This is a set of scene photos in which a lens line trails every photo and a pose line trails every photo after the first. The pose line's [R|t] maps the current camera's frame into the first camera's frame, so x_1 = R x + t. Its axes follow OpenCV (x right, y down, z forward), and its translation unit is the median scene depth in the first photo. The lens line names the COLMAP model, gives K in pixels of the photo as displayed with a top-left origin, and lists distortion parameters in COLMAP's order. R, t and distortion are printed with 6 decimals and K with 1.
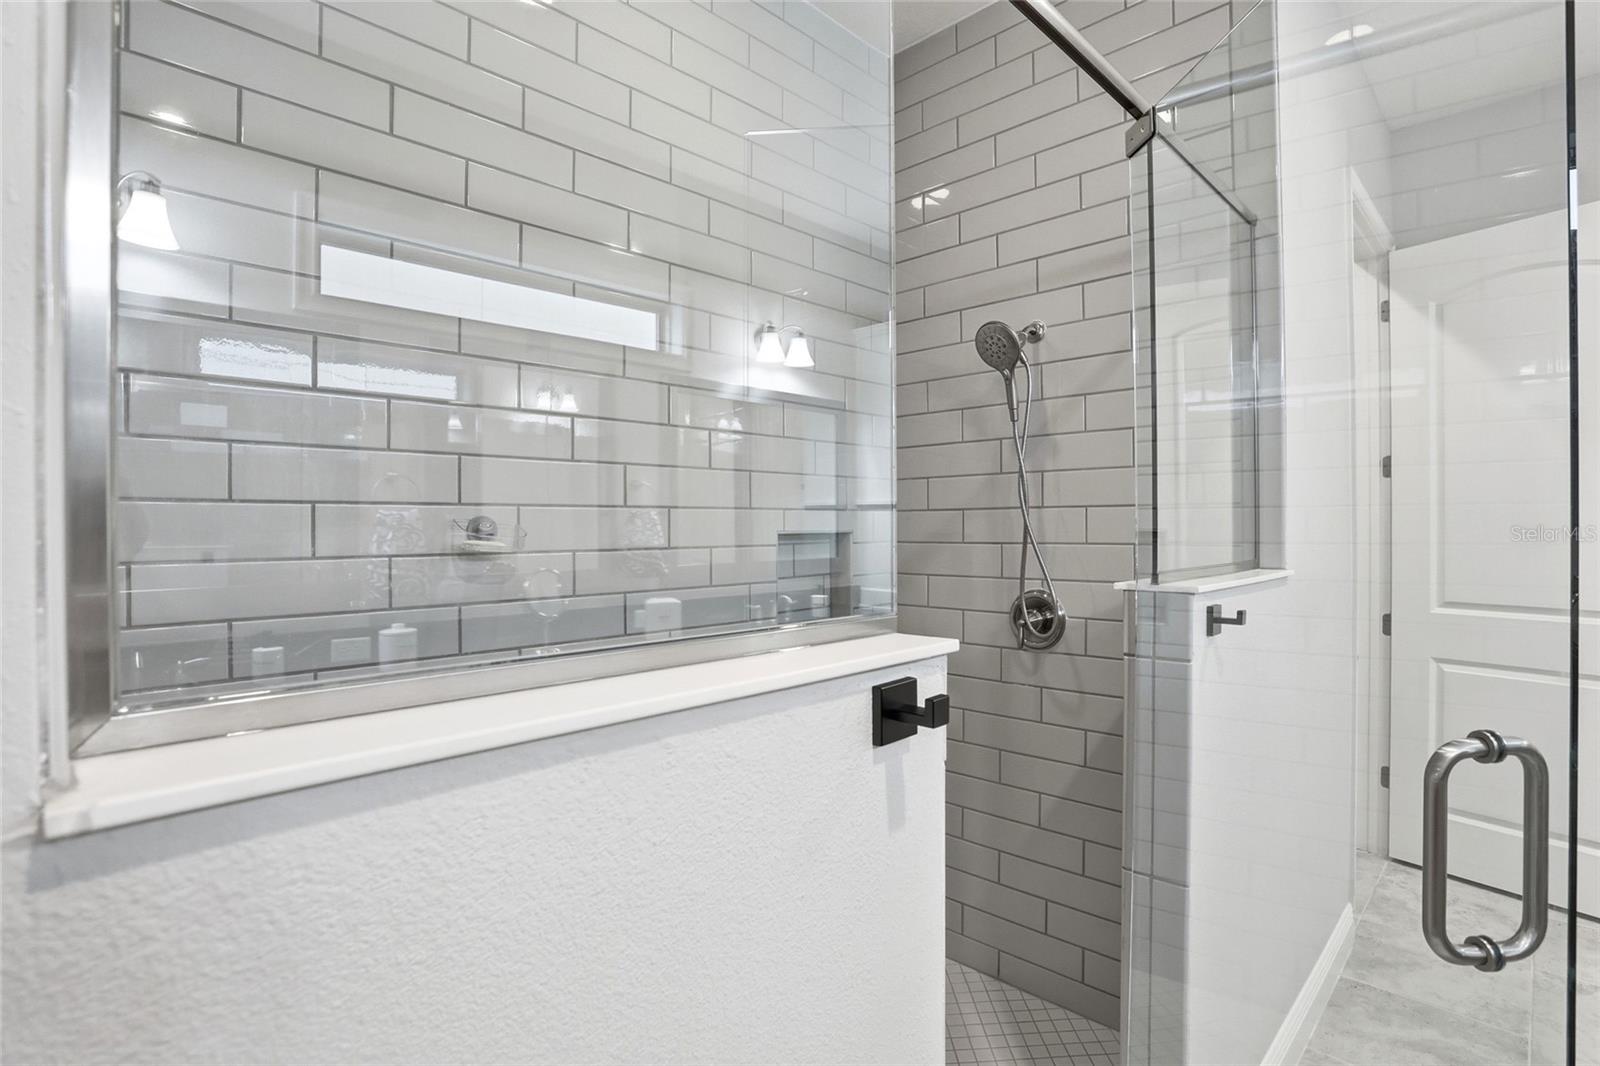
lens RADIAL K [[779.0, 0, 800.0], [0, 779.0, 533.0], [0, 0, 1]] dist [-0.028806, 0.000261]
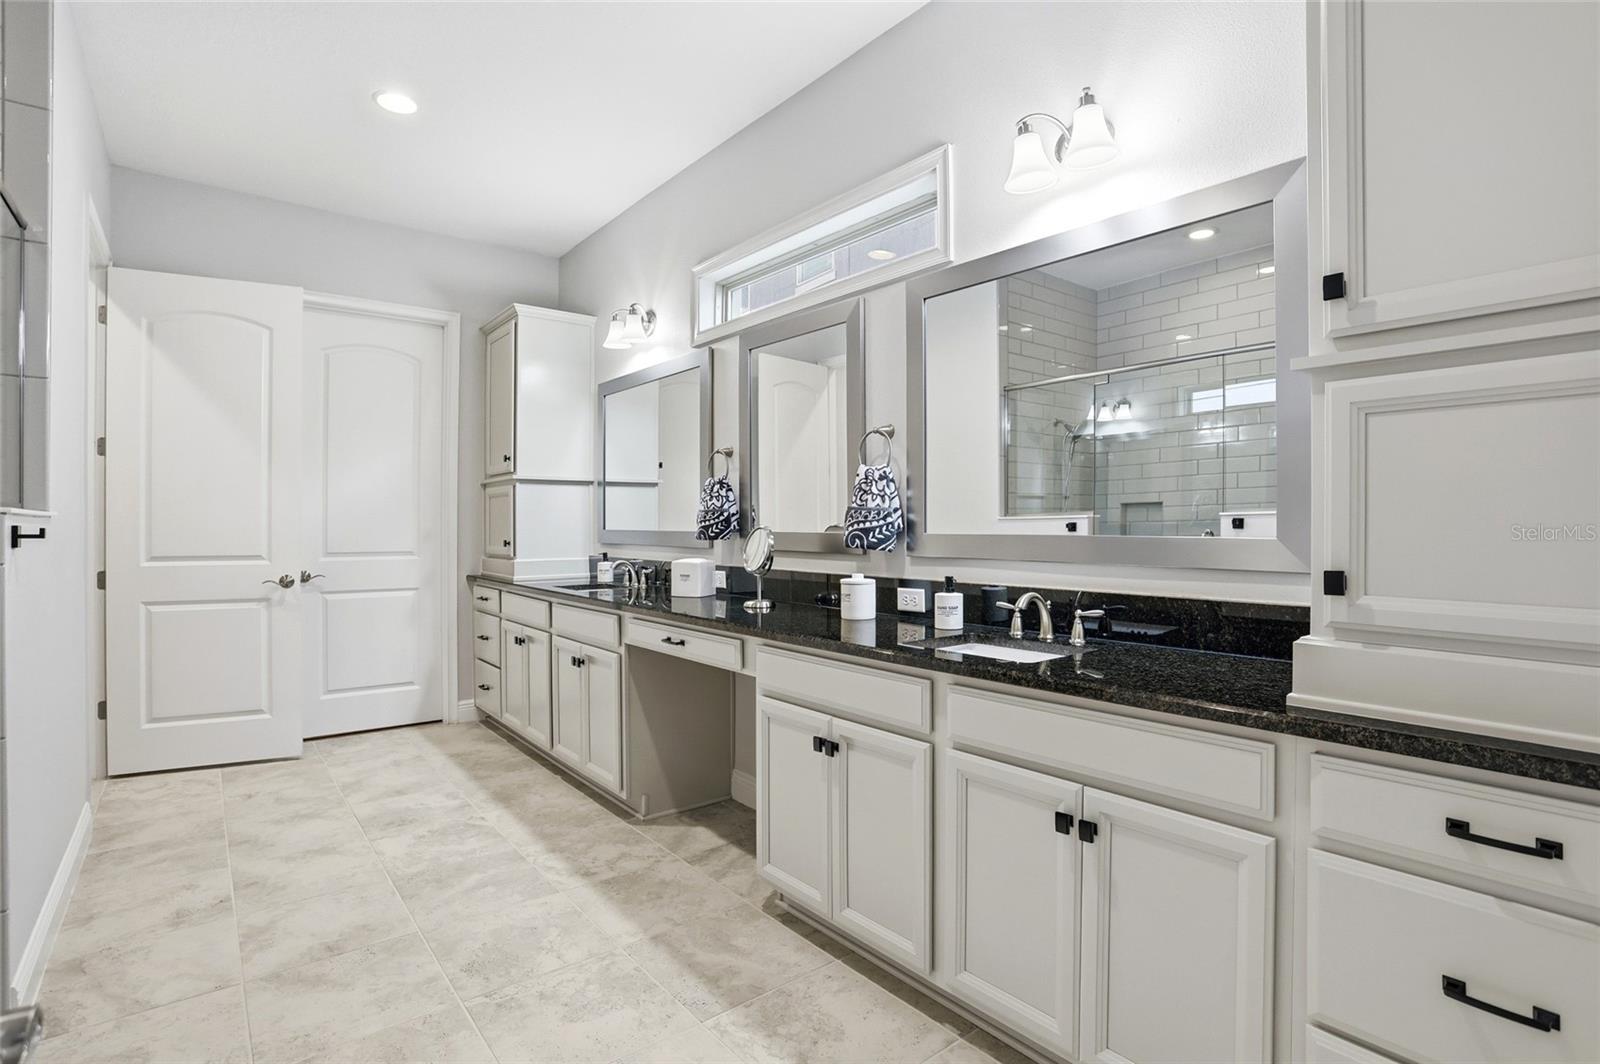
lens RADIAL K [[779.0, 0, 800.0], [0, 779.0, 532.0], [0, 0, 1]] dist [-0.028806, 0.000261]
pose [[0.132237, 0.002032, 0.991216, -0.273162], [0.001204, 0.999997, -0.002211, 0.053220], [-0.991217, 0.001485, 0.132235, -0.240198]]
